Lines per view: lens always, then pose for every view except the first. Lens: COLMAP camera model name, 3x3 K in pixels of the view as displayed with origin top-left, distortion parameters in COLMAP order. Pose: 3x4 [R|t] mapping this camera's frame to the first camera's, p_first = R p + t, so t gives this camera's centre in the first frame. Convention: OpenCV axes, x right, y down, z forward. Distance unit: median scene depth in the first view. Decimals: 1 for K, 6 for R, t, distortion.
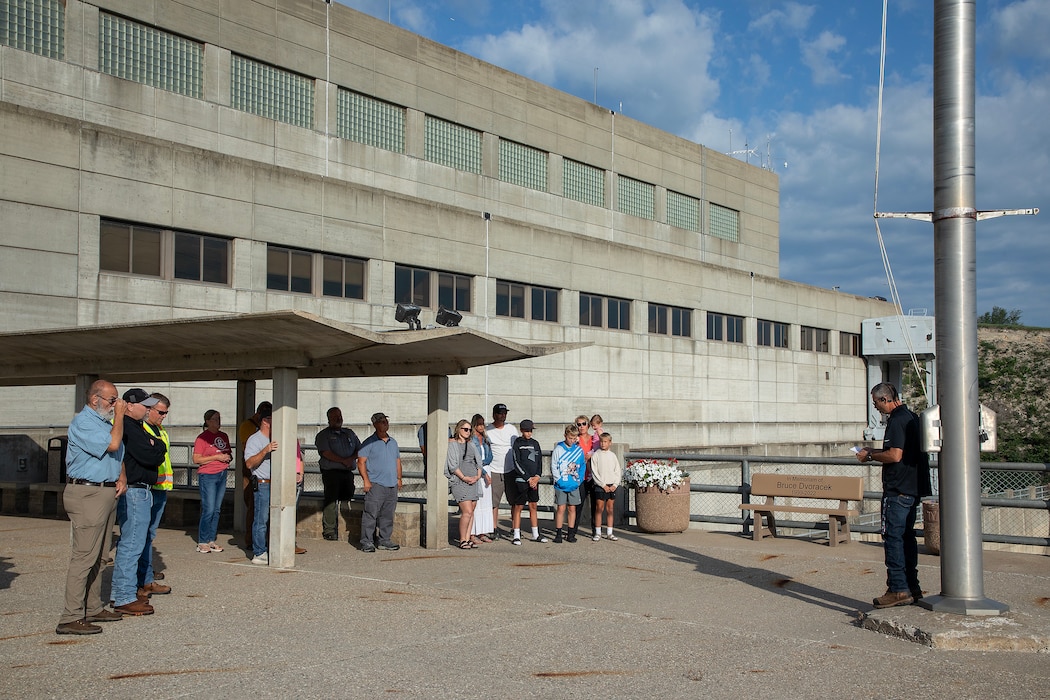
lens RADIAL K [[1183.5, 0, 525.0], [0, 1183.5, 350.0], [0, 0, 1]] dist [0.005547, 0.010760]
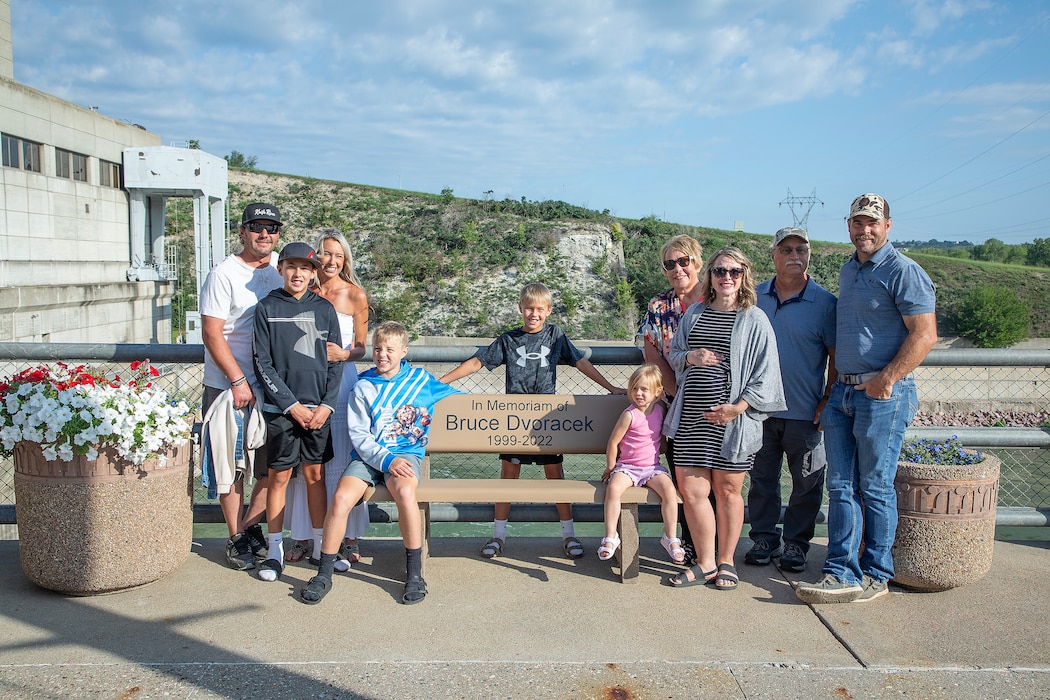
lens RADIAL K [[1101.9, 0, 525.0], [0, 1101.9, 350.0], [0, 0, 1]] dist [0.117653, 0.009907]
pose [[0.795413, -0.046468, 0.604284, 0.003499], [-0.037934, 0.991284, 0.126159, 0.008233], [-0.604879, -0.123271, 0.786718, 0.129901]]
